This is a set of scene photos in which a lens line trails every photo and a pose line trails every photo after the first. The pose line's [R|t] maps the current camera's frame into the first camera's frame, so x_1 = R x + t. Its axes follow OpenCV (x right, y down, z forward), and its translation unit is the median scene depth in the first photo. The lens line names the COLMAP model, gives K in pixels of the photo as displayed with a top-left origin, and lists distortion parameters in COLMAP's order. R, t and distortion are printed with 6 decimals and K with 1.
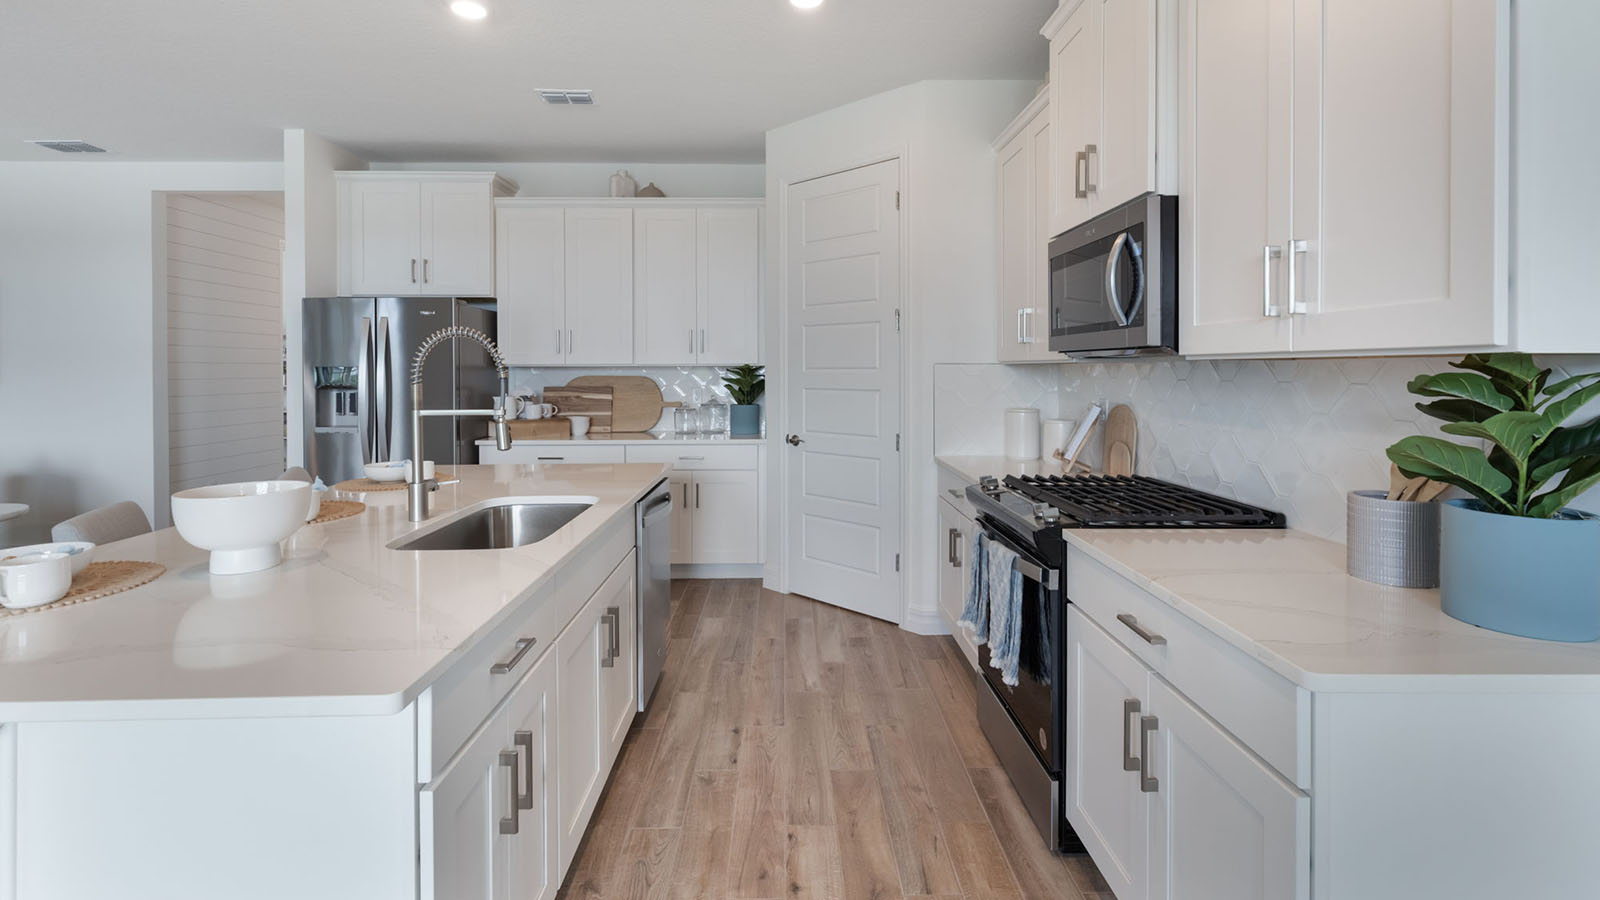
lens RADIAL K [[732.1, 0, 793.8], [0, 732.1, 370.4], [0, 0, 1]] dist [0.003127, 0.000668]
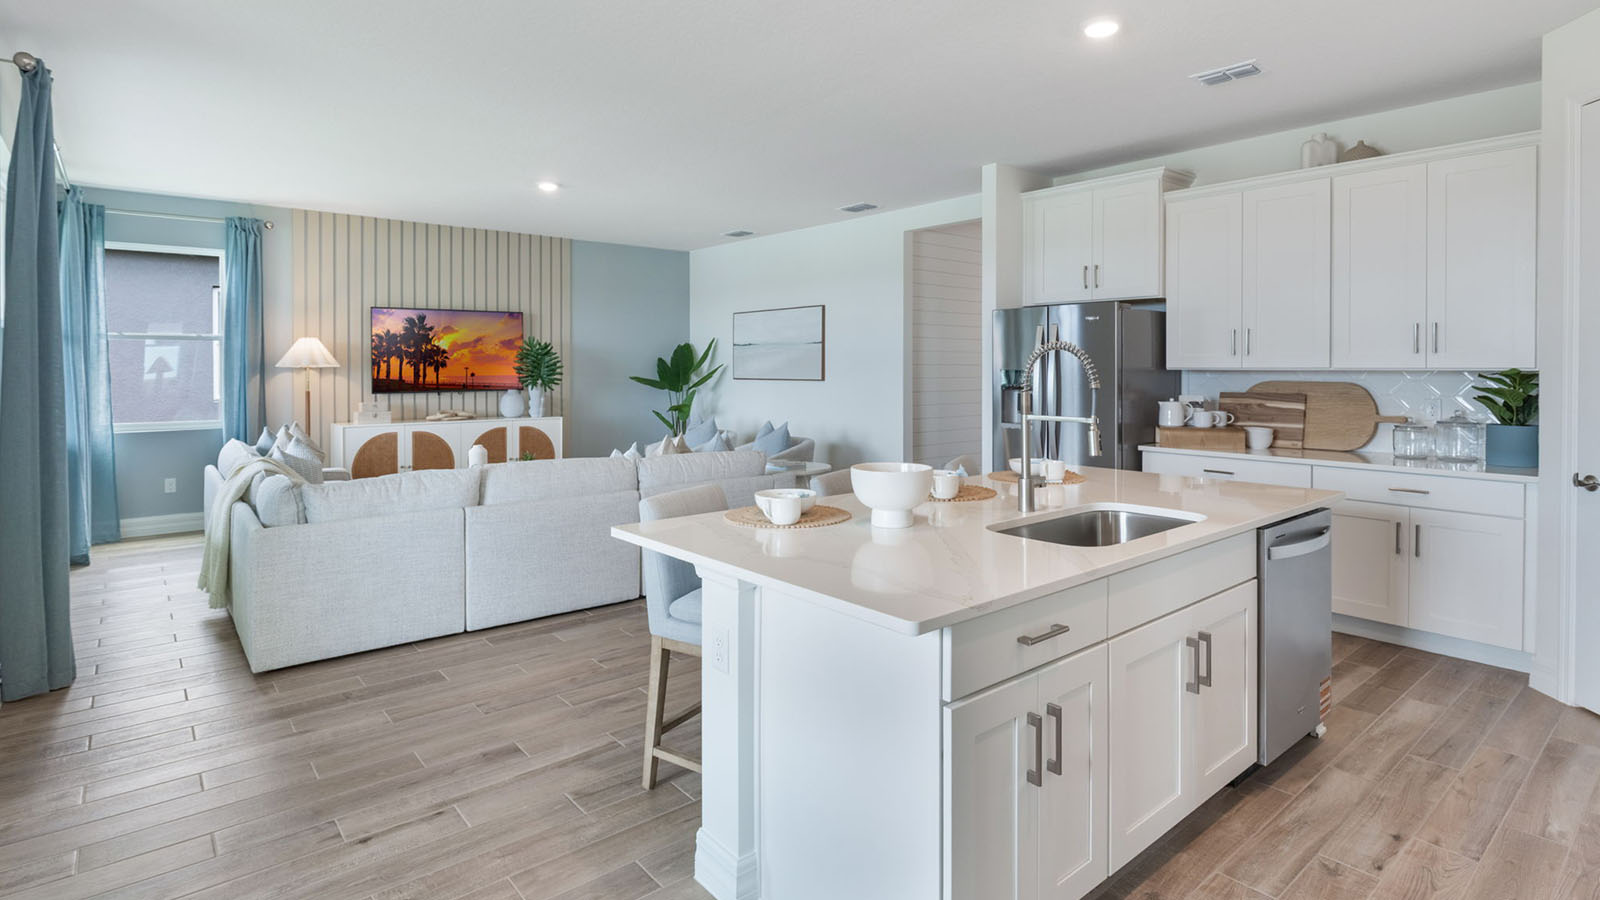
lens RADIAL K [[796.2, 0, 799.0], [0, 796.2, 374.1], [0, 0, 1]] dist [-0.000731, 0.000165]
pose [[0.631311, 0.010112, -0.775464, 0.103430], [-0.003310, 0.999941, 0.010344, -0.009540], [0.775523, -0.003964, 0.631307, -0.025642]]
